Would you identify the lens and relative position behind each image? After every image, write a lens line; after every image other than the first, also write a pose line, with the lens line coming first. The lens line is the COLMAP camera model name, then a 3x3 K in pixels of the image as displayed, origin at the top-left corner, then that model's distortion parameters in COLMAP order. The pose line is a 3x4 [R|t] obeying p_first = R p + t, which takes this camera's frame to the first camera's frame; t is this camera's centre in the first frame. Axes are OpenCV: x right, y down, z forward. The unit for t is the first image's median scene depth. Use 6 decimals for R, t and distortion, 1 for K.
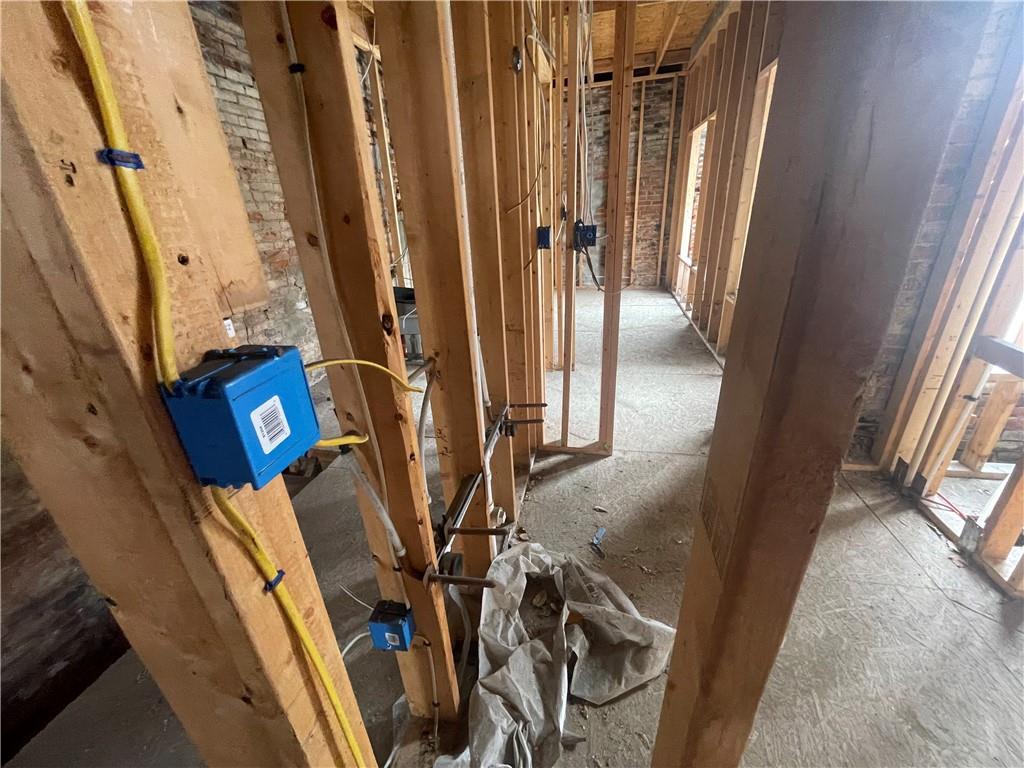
lens RADIAL K [[416.4, 0, 512.0], [0, 416.4, 384.0], [0, 0, 1]] dist [-0.000048, 0.000007]
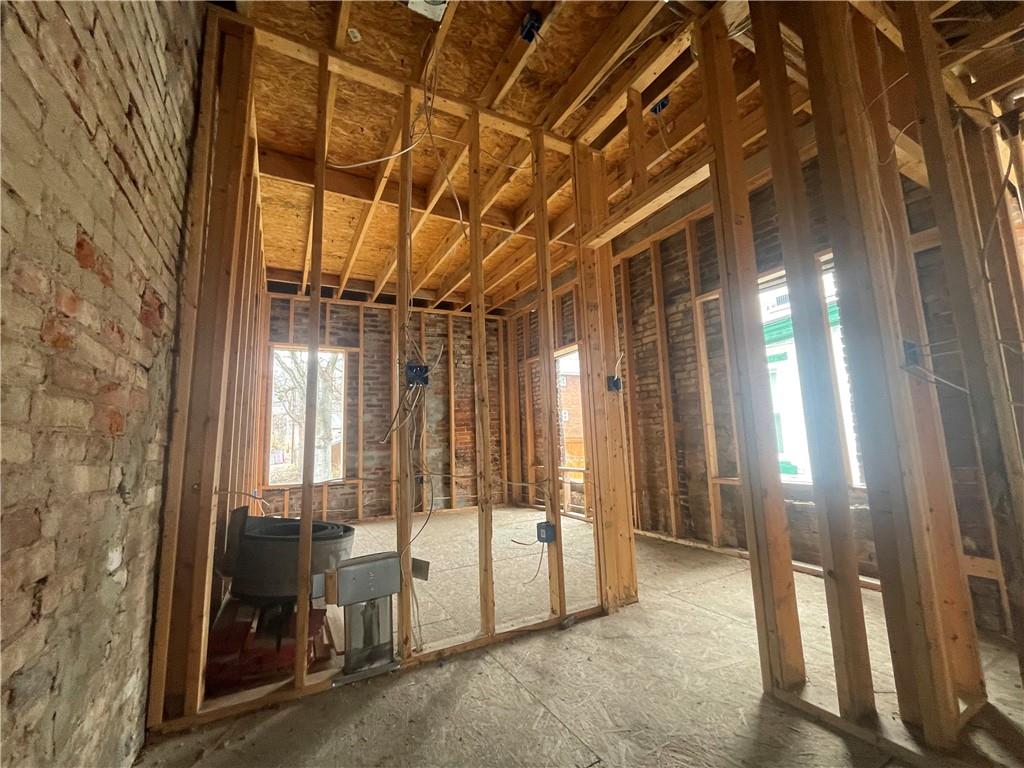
lens RADIAL K [[416.4, 0, 512.0], [0, 416.4, 384.0], [0, 0, 1]] dist [-0.000048, 0.000007]
pose [[0.763196, 0.107416, 0.637177, -0.279106], [0.256347, 0.854836, -0.451156, -0.048669], [-0.593143, 0.507659, 0.624871, 0.322457]]
